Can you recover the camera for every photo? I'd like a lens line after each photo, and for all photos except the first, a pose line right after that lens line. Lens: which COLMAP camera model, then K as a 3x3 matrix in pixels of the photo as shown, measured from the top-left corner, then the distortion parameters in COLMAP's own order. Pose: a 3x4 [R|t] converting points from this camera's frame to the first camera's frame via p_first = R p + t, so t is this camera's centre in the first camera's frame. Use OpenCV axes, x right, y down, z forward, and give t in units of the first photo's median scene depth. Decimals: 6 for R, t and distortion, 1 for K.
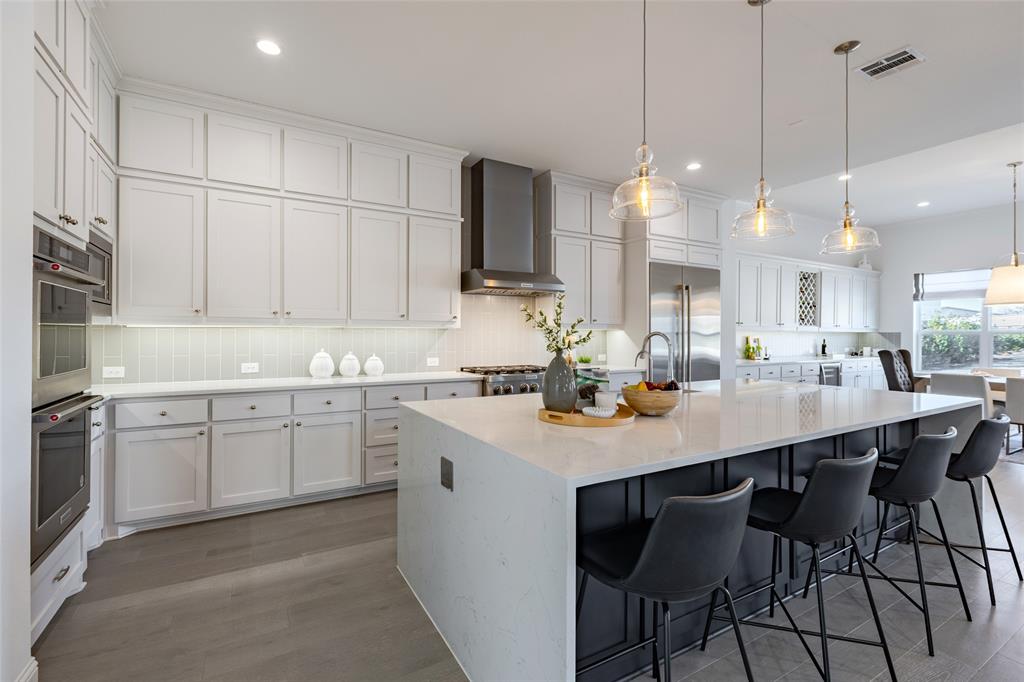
lens RADIAL K [[459.6, 0, 506.9], [0, 459.6, 335.1], [0, 0, 1]] dist [-0.000603, 0.000514]
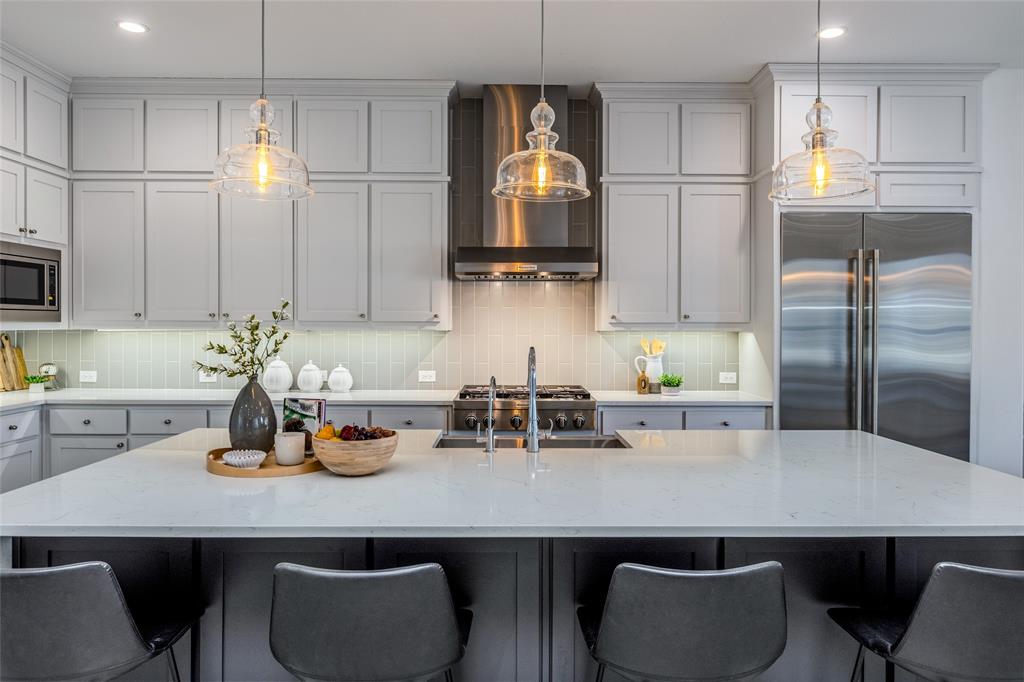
lens RADIAL K [[705.1, 0, 512.0], [0, 705.1, 341.0], [0, 0, 1]] dist [-0.000591, -0.003166]
pose [[0.872825, 0.010743, -0.487916, 0.511986], [-0.000669, 0.999783, 0.020817, -0.021625], [0.488034, -0.017844, 0.872642, 0.087792]]
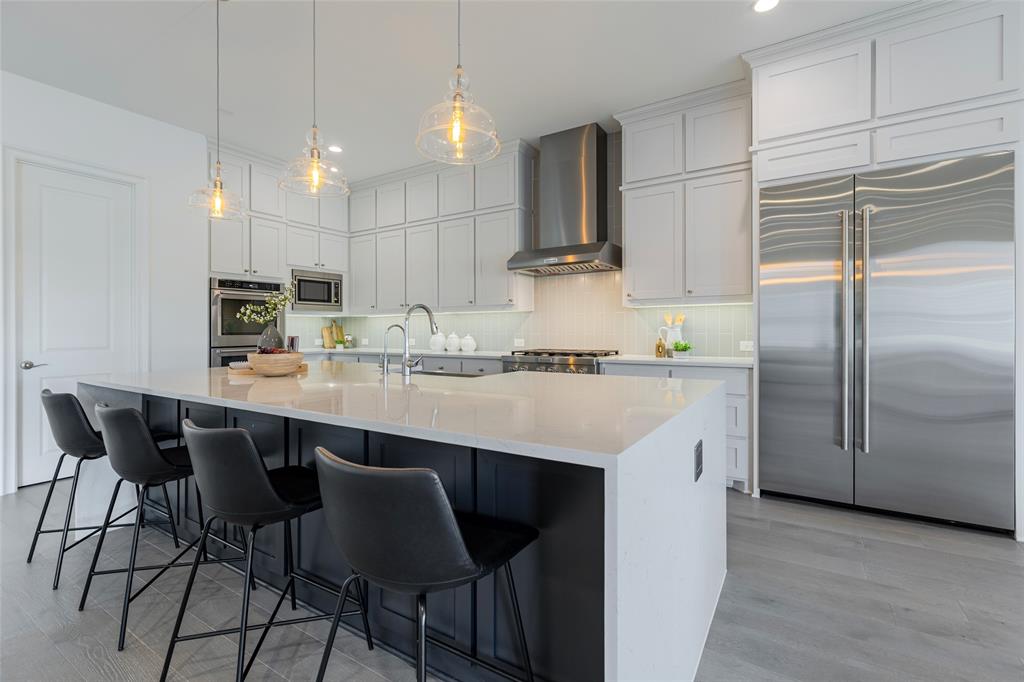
lens RADIAL K [[459.6, 0, 506.9], [0, 459.6, 335.1], [0, 0, 1]] dist [-0.000603, 0.000514]
pose [[0.464698, 0.002338, -0.885466, 0.796139], [0.006690, 0.999959, 0.006151, 0.033863], [0.885444, -0.008782, 0.464663, 0.476957]]
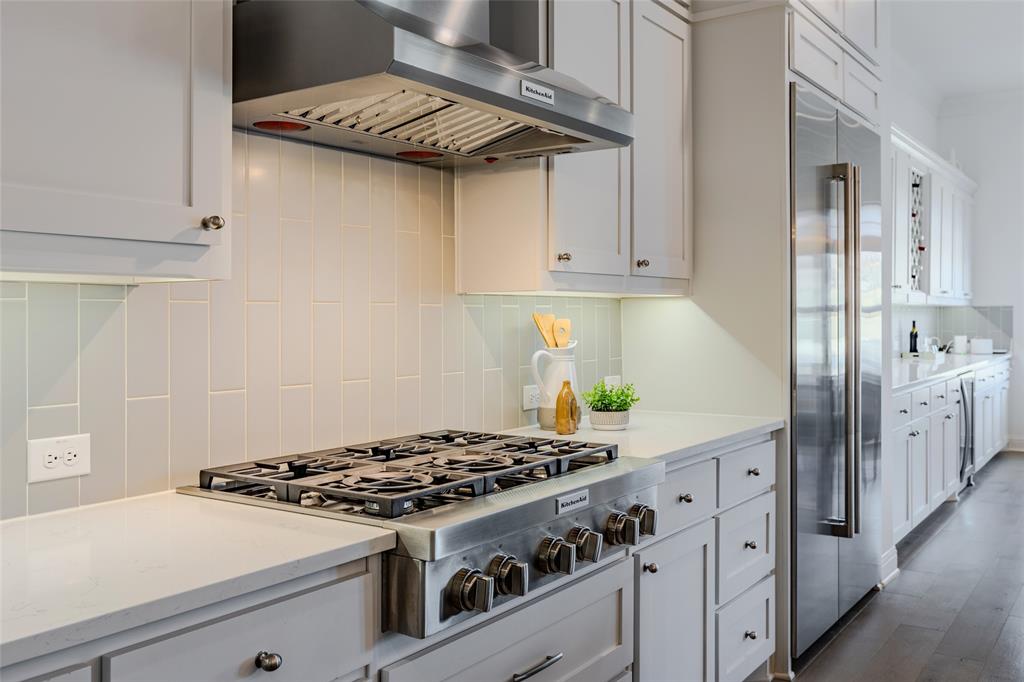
lens RADIAL K [[929.8, 0, 515.2], [0, 929.8, 314.9], [0, 0, 1]] dist [-0.006486, -0.005175]
pose [[0.902071, -0.006990, 0.431532, -0.158736], [0.008090, 0.999967, -0.000713, 0.000912], [-0.431513, 0.004134, 0.902097, 0.576345]]
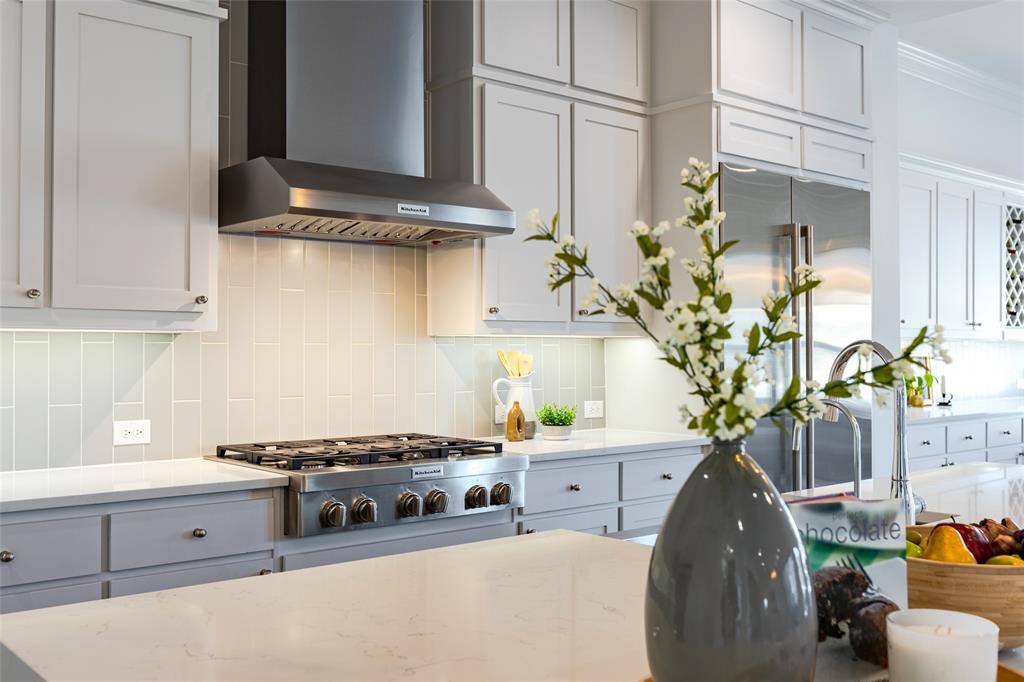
lens RADIAL K [[1008.4, 0, 512.0], [0, 1008.4, 341.0], [0, 0, 1]] dist [-0.007408, -0.013682]
pose [[0.981890, -0.001590, 0.189445, -0.027414], [0.003514, 0.999946, -0.009824, -0.000172], [-0.189419, 0.010312, 0.981842, 0.224041]]
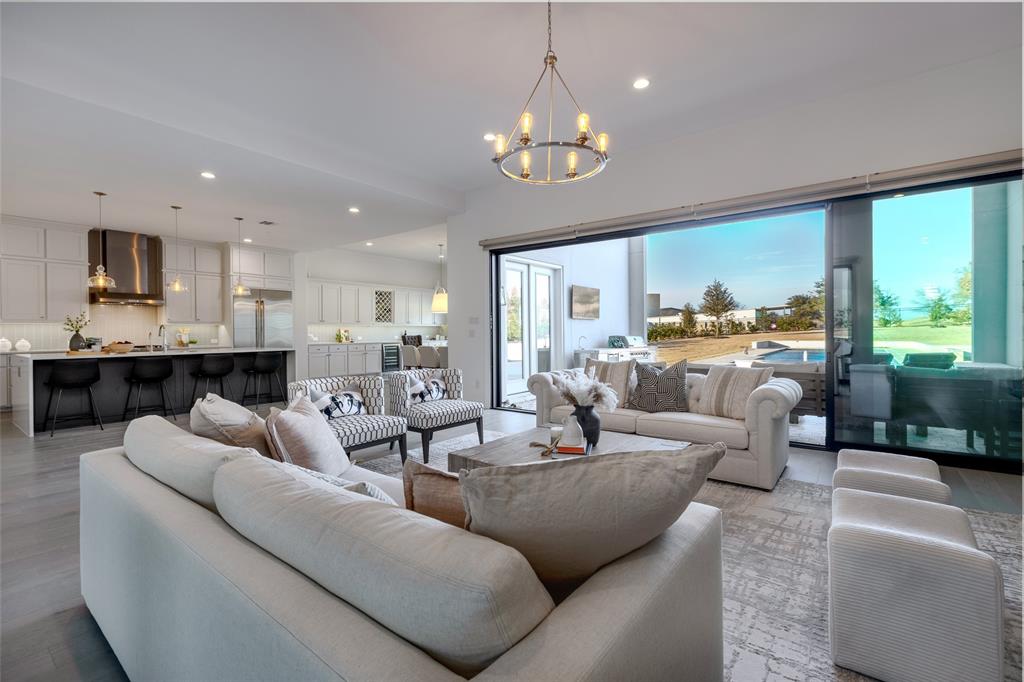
lens RADIAL K [[451.0, 0, 509.4], [0, 451.0, 331.7], [0, 0, 1]] dist [0.000167, -0.000197]
pose [[0.924683, -0.010341, 0.380597, 0.738615], [0.011194, 0.999937, -0.000029, 0.033273], [-0.380573, 0.004287, 0.924741, -1.246915]]
